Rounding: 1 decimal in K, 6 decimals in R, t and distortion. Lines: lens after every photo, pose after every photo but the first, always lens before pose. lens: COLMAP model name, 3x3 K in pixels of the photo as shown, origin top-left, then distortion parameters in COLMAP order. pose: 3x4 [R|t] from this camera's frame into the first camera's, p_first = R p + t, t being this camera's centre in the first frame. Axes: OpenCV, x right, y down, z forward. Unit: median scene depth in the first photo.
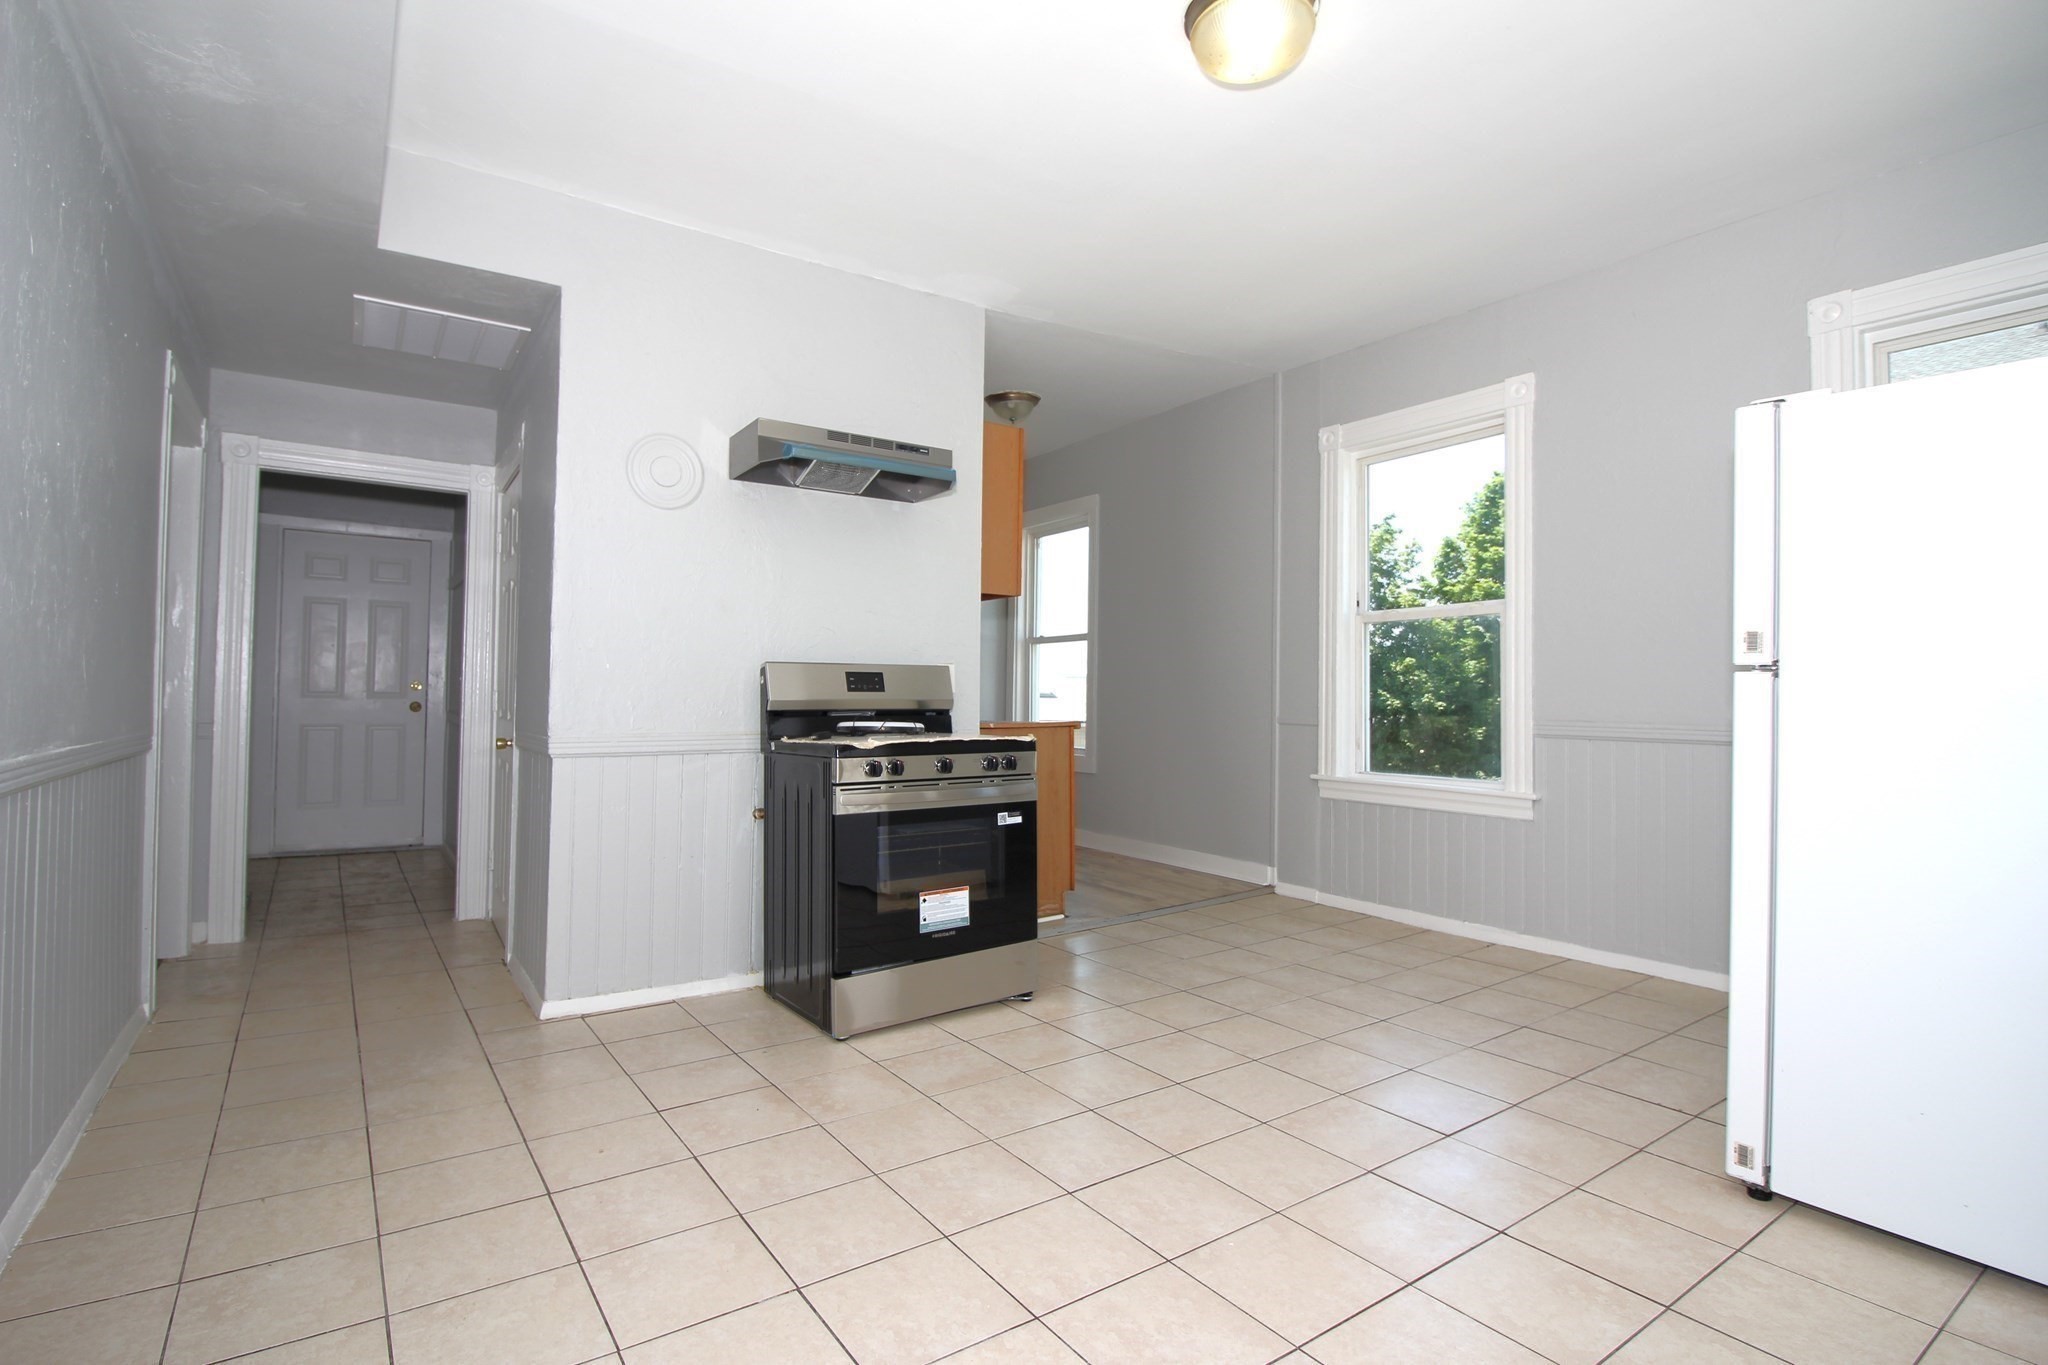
lens RADIAL K [[1058.5, 0, 1024.0], [0, 1058.5, 682.5], [0, 0, 1]] dist [-0.000242, -0.000161]
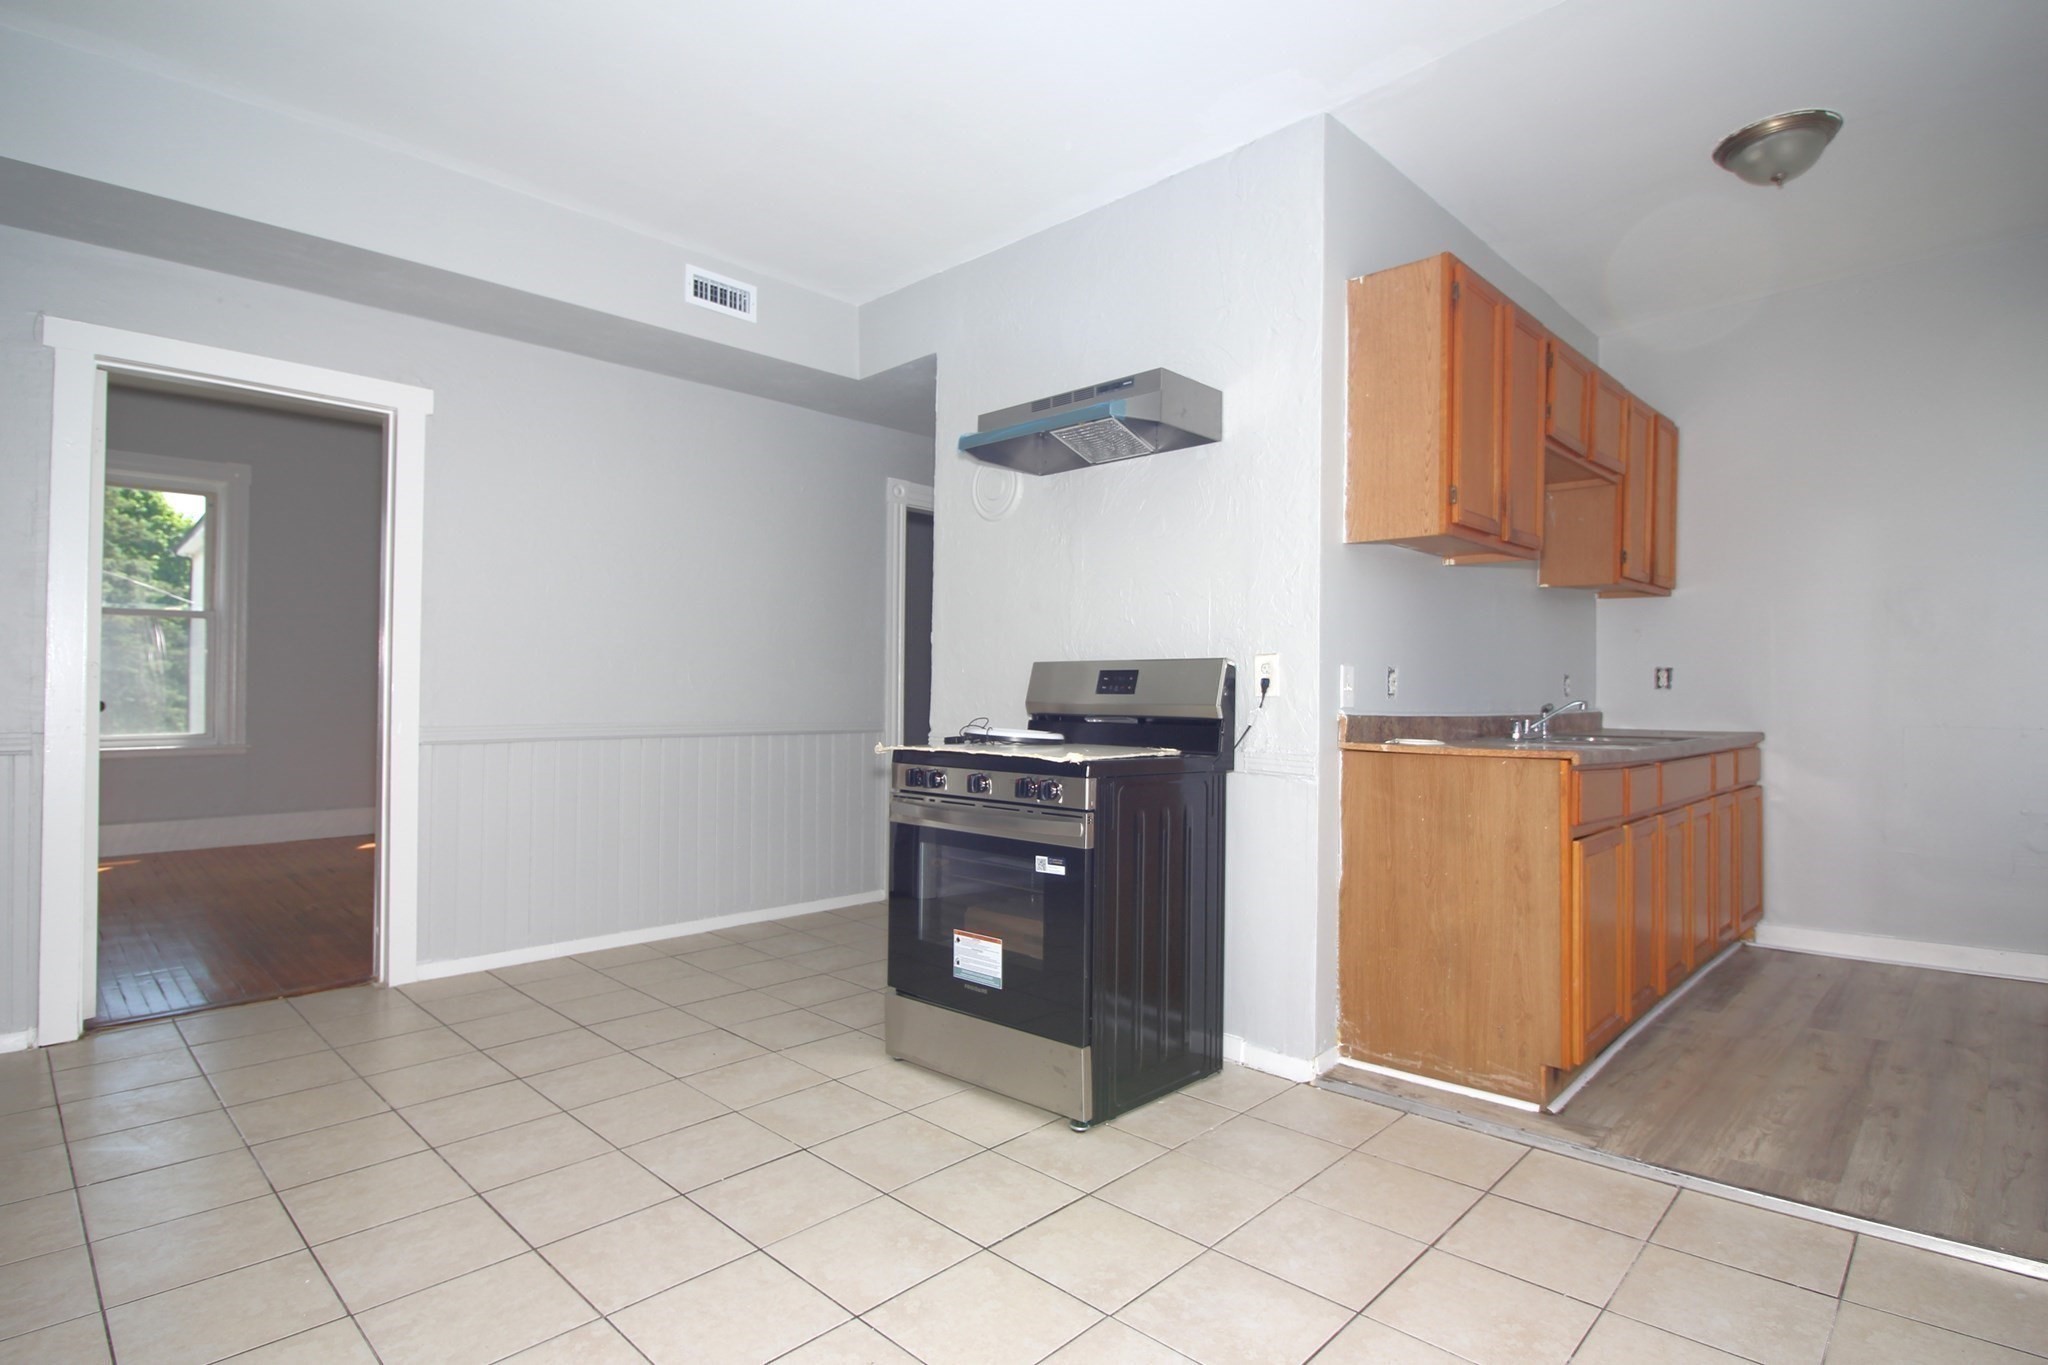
lens RADIAL K [[1058.5, 0, 1024.0], [0, 1058.5, 682.5], [0, 0, 1]] dist [-0.000242, -0.000161]
pose [[0.145329, -0.012921, -0.989299, 0.698214], [0.008471, 0.999894, -0.011815, 0.009621], [0.989347, -0.006664, 0.145424, 0.860700]]
